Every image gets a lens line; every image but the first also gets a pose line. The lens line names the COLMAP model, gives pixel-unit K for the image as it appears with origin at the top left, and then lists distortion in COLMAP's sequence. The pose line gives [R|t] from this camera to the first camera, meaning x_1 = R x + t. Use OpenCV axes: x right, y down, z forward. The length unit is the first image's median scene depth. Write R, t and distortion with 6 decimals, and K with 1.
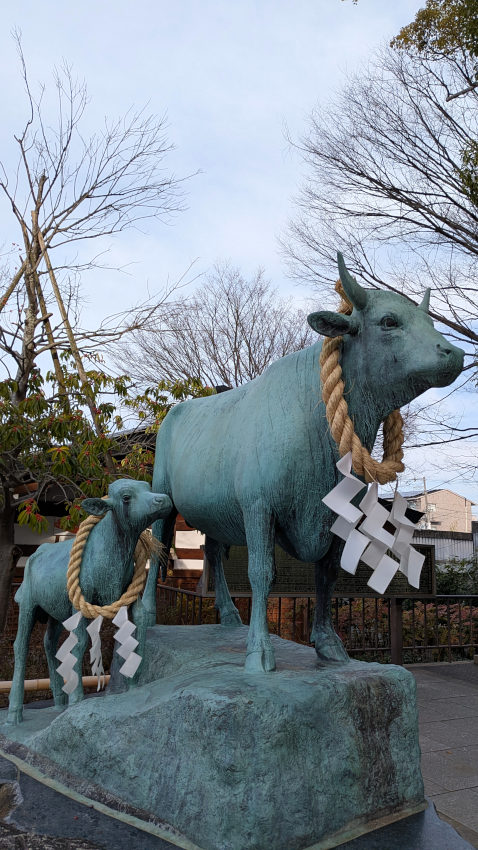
lens RADIAL K [[604.4, 0, 251.1], [0, 604.4, 424.9], [0, 0, 1]] dist [-0.000907, 0.001227]
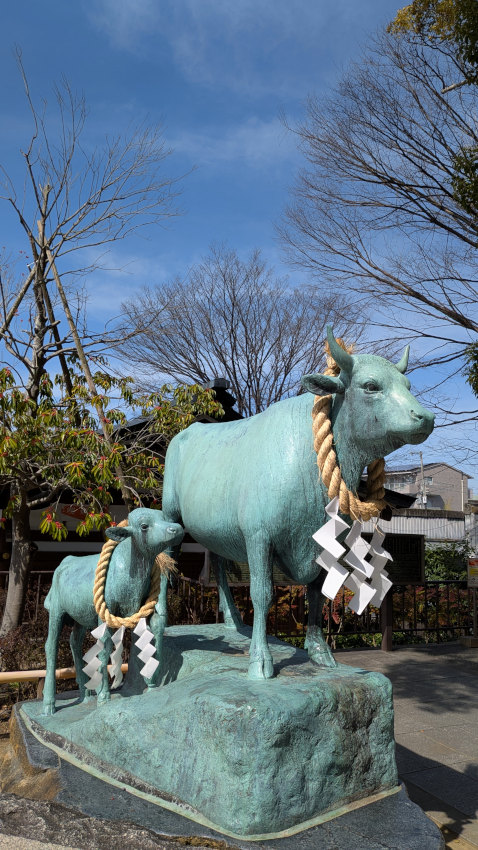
lens RADIAL K [[610.7, 0, 239.0], [0, 610.7, 425.0], [0, 0, 1]] dist [-0.000621, -0.002222]
pose [[0.999899, -0.004307, -0.013559, -0.008851], [0.004994, 0.998684, 0.051052, -0.132567], [0.013321, -0.051114, 0.998604, -0.153453]]
